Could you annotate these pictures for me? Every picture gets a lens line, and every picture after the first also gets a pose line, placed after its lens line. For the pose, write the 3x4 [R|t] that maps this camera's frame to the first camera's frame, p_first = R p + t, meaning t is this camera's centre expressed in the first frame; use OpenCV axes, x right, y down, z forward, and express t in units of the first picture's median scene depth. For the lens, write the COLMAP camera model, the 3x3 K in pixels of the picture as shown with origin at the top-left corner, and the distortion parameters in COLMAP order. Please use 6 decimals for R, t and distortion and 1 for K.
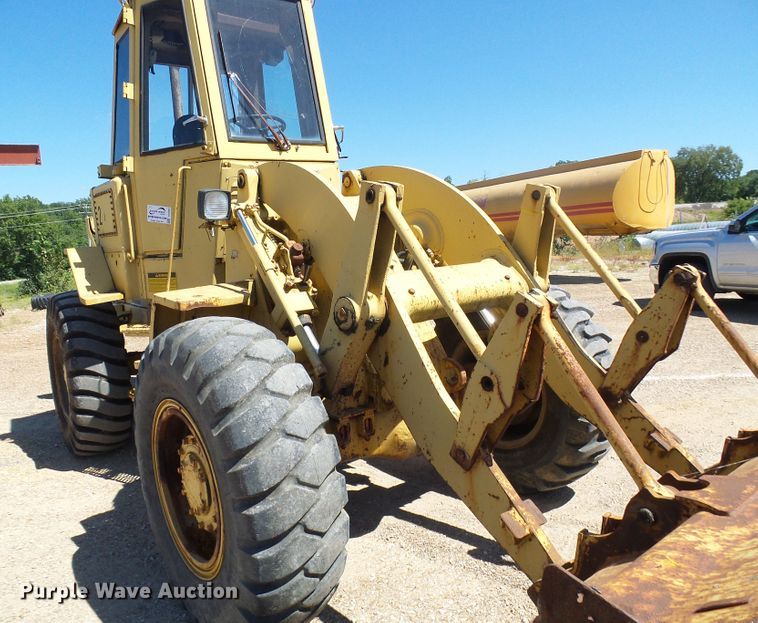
lens RADIAL K [[583.0, 0, 347.5], [0, 583.0, 312.9], [0, 0, 1]] dist [-0.007650, 0.011080]
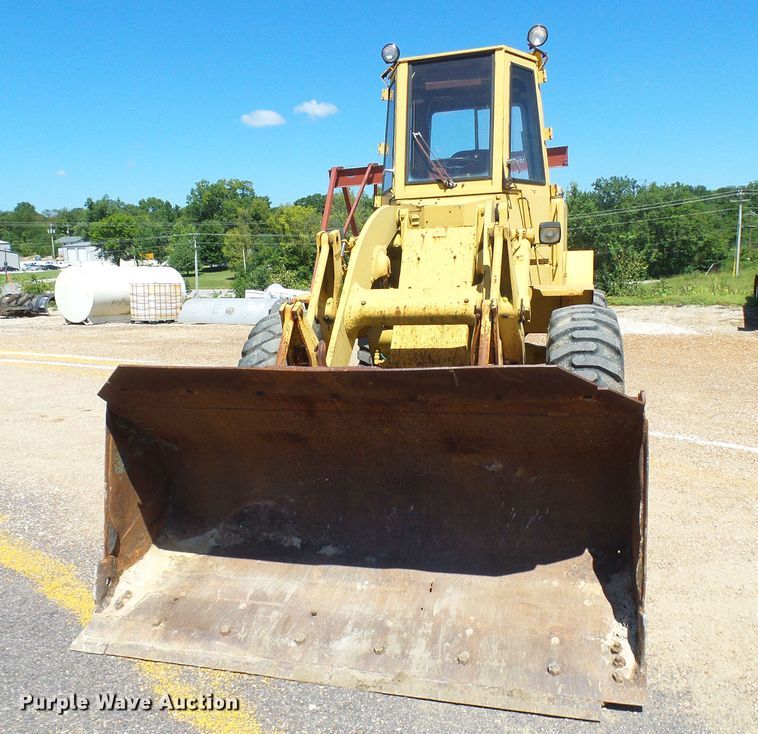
lens RADIAL K [[715.0, 0, 351.7], [0, 715.0, 366.1], [0, 0, 1]] dist [-0.004607, 0.000000]
pose [[0.589717, 0.149323, -0.793686, 0.979233], [-0.102130, 0.988657, 0.110121, -0.047786], [0.801127, 0.016119, 0.598278, -0.066082]]
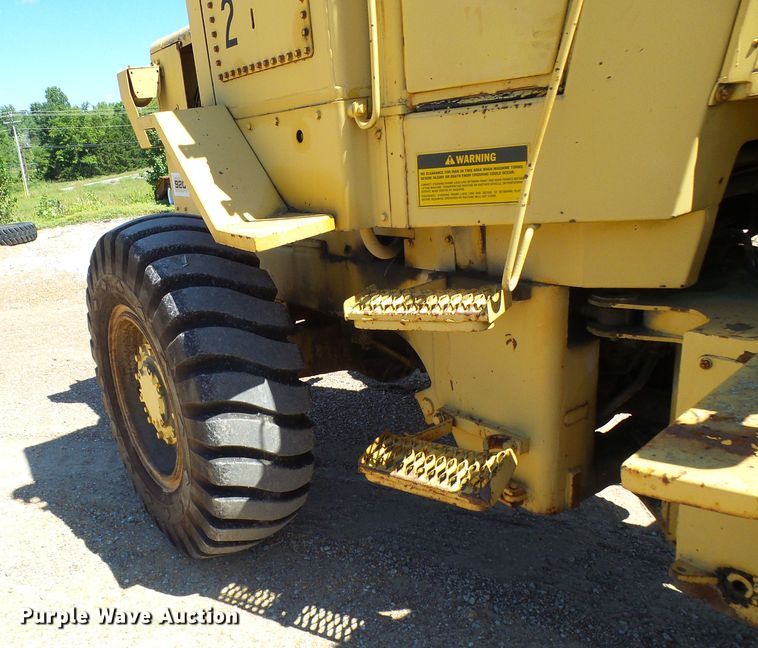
lens RADIAL K [[672.5, 0, 277.5], [0, 672.5, 368.7], [0, 0, 1]] dist [-0.005614, 0.008149]
pose [[0.997047, -0.032136, -0.069753, -0.405707], [0.045353, 0.979339, 0.197076, -0.024387], [0.061979, -0.199657, 0.977904, 0.554471]]
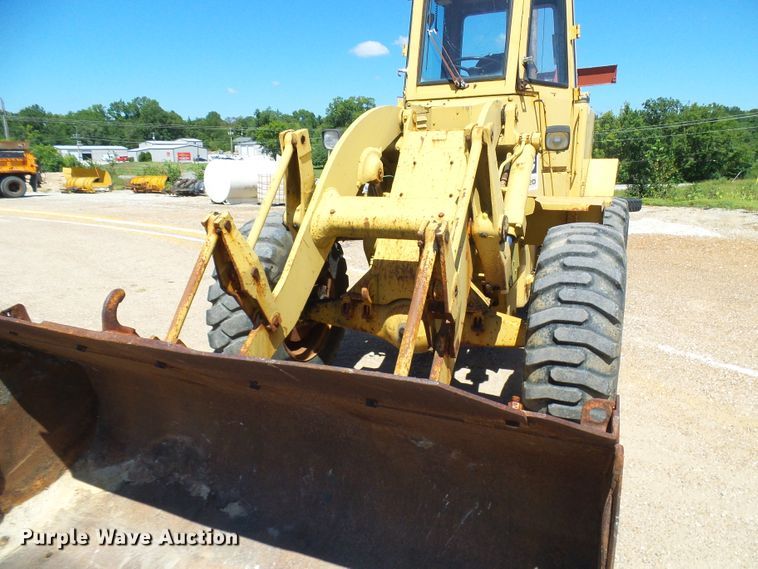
lens RADIAL K [[523.8, 0, 374.3], [0, 523.8, 285.5], [0, 0, 1]] dist [-0.000459, -0.002886]
pose [[0.475021, 0.250267, -0.843636, 0.766053], [-0.132773, 0.968113, 0.212433, -0.089389], [0.869900, 0.011102, 0.493103, 0.309041]]
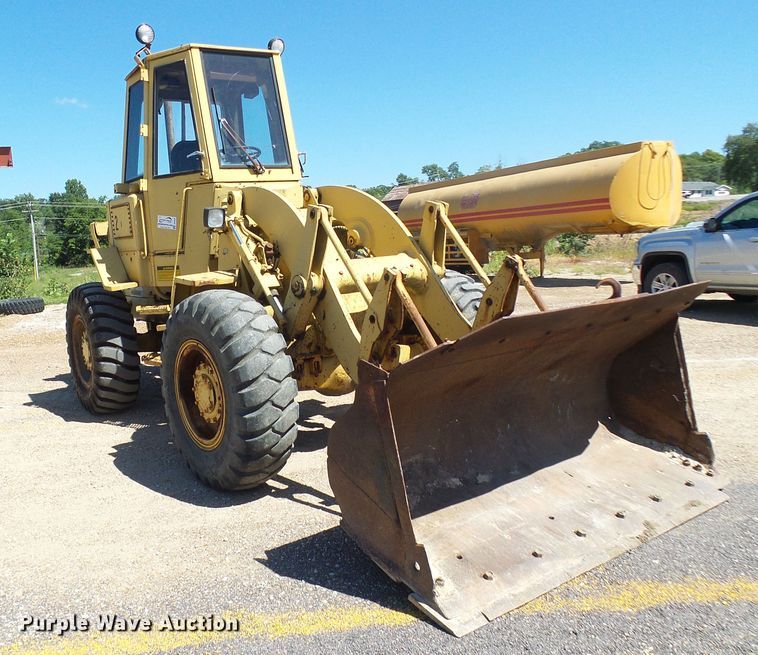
lens RADIAL K [[705.0, 0, 279.4], [0, 705.0, 338.6], [0, 0, 1]] dist [-0.005310, 0.000000]
pose [[0.997256, 0.004225, -0.073910, 0.053596], [-0.003266, 0.999909, 0.013092, 0.073157], [0.073959, -0.012815, 0.997179, -0.577761]]
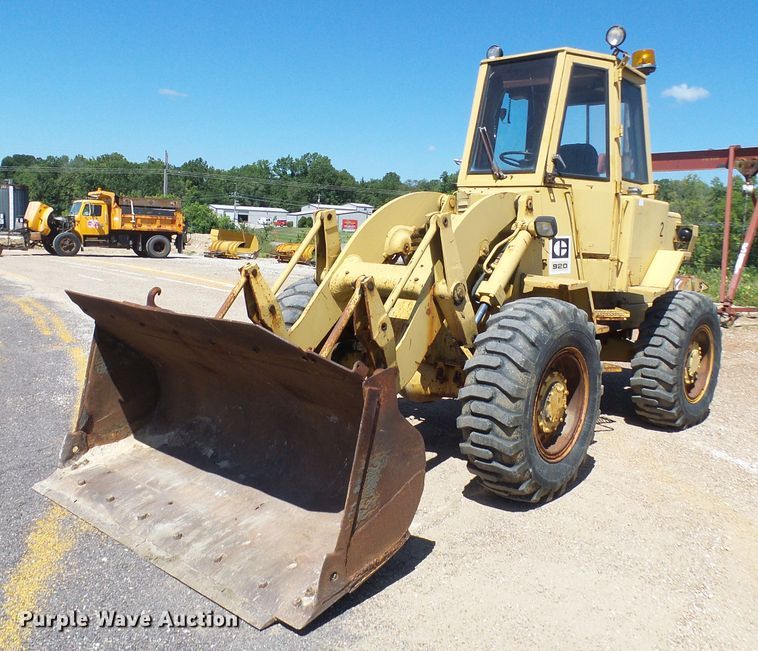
lens RADIAL K [[699.0, 0, 390.1], [0, 699.0, 304.3], [0, 0, 1]] dist [-0.010312, 0.000000]
pose [[0.207431, 0.160721, -0.964957, 1.343873], [-0.191821, 0.973944, 0.120983, -0.138216], [0.959259, 0.160003, 0.232856, 0.414621]]
